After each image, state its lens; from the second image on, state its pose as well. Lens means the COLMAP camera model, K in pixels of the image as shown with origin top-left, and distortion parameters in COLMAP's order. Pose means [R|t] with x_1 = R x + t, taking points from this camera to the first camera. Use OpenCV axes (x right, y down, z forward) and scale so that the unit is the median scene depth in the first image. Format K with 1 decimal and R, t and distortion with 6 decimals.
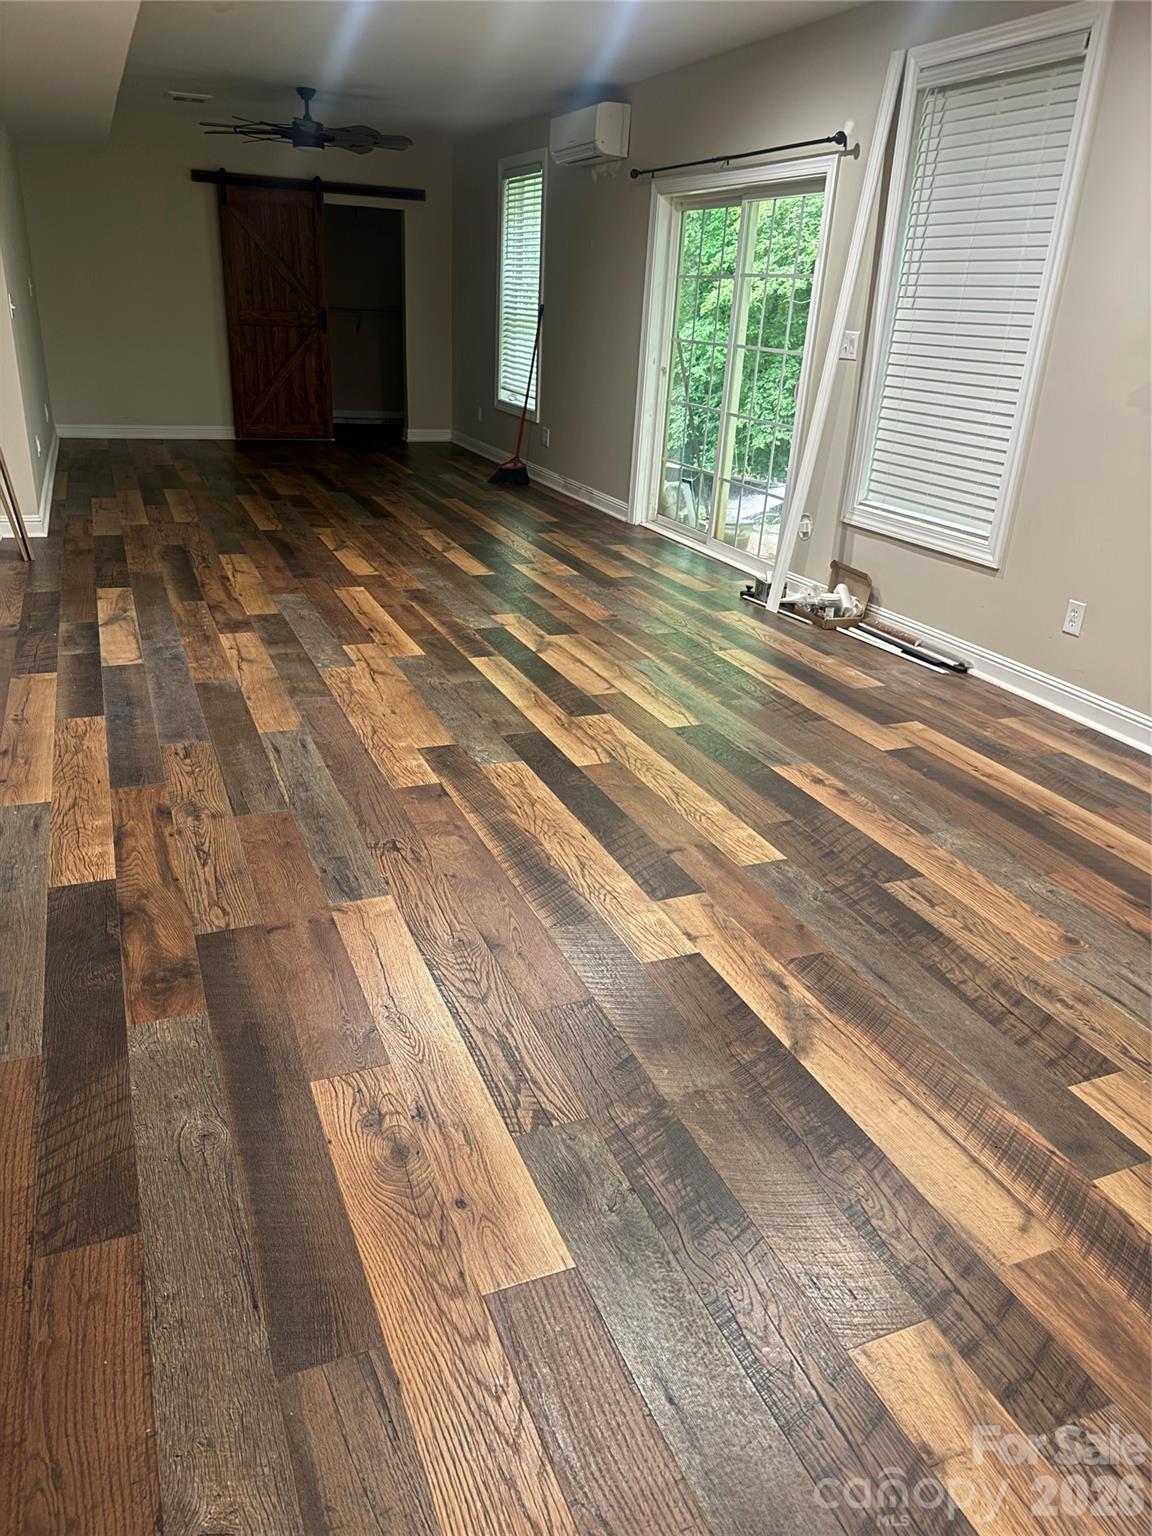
lens RADIAL K [[1091.9, 0, 572.2], [0, 1091.9, 770.0], [0, 0, 1]] dist [0.060366, -0.079314]
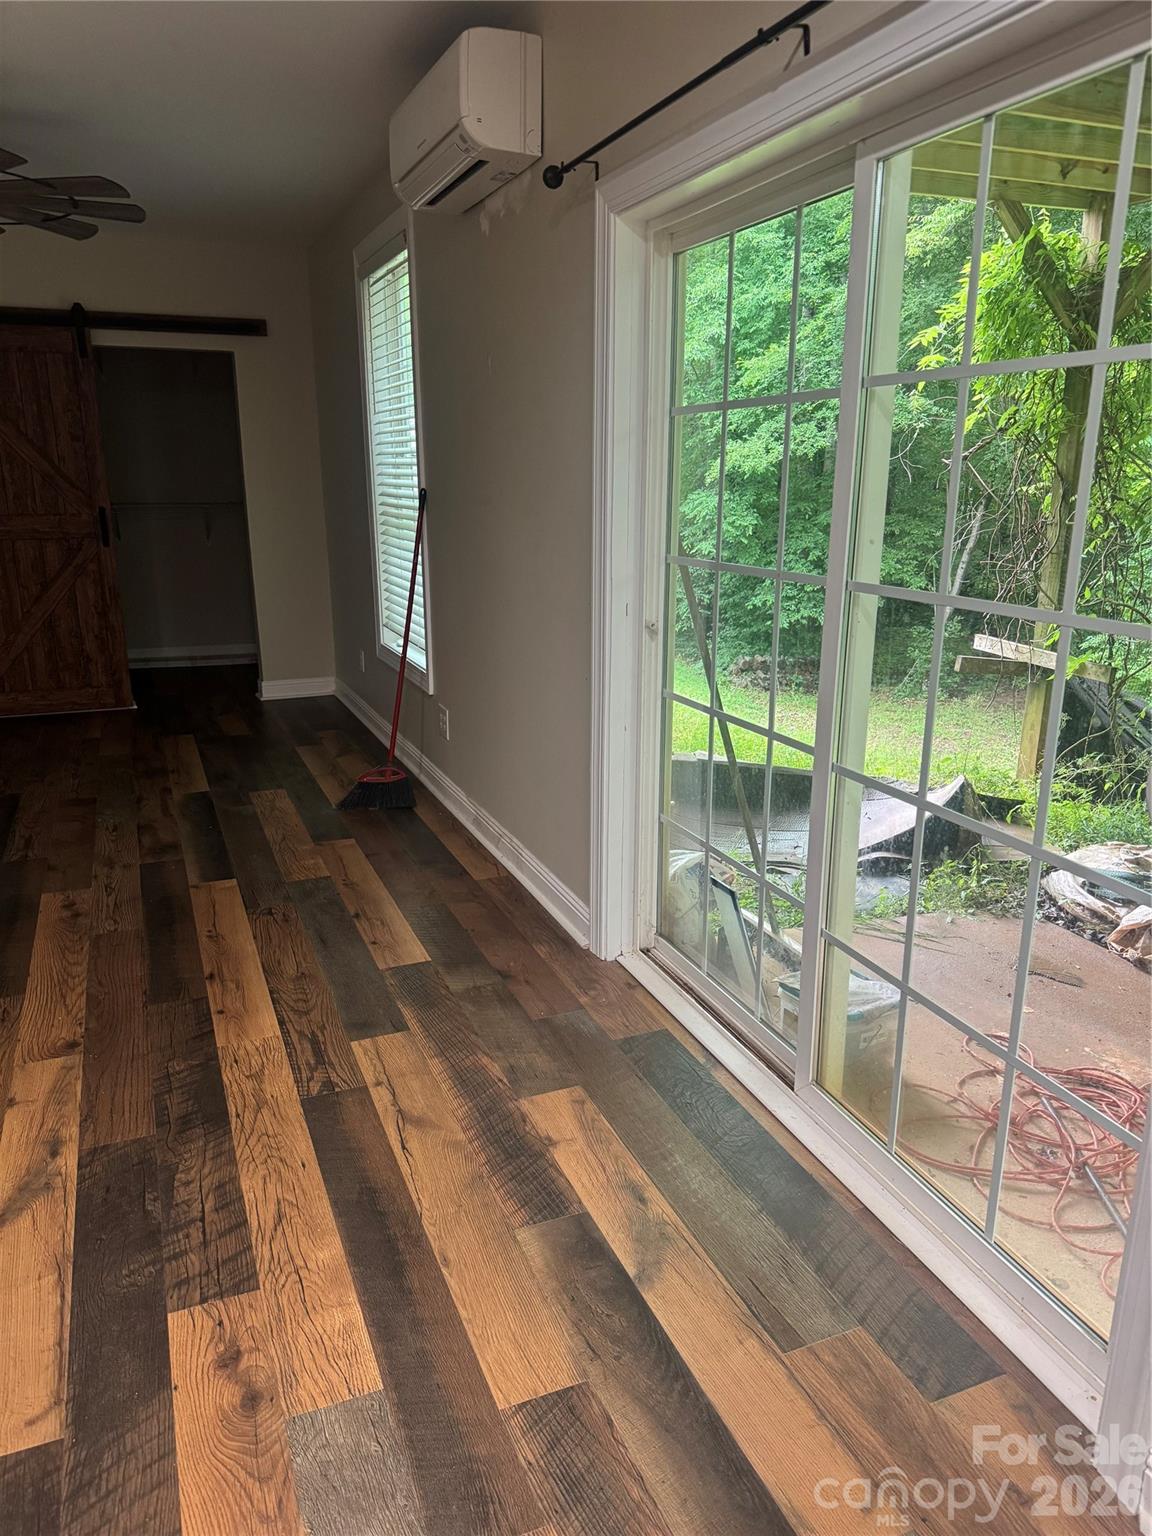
lens RADIAL K [[1091.9, 0, 575.8], [0, 1091.9, 768.0], [0, 0, 1]] dist [0.060366, -0.079314]
pose [[0.998638, -0.050460, -0.013274, 0.036479], [0.048031, 0.988422, -0.143927, -0.170622], [0.020382, 0.143094, 0.989499, 0.409520]]
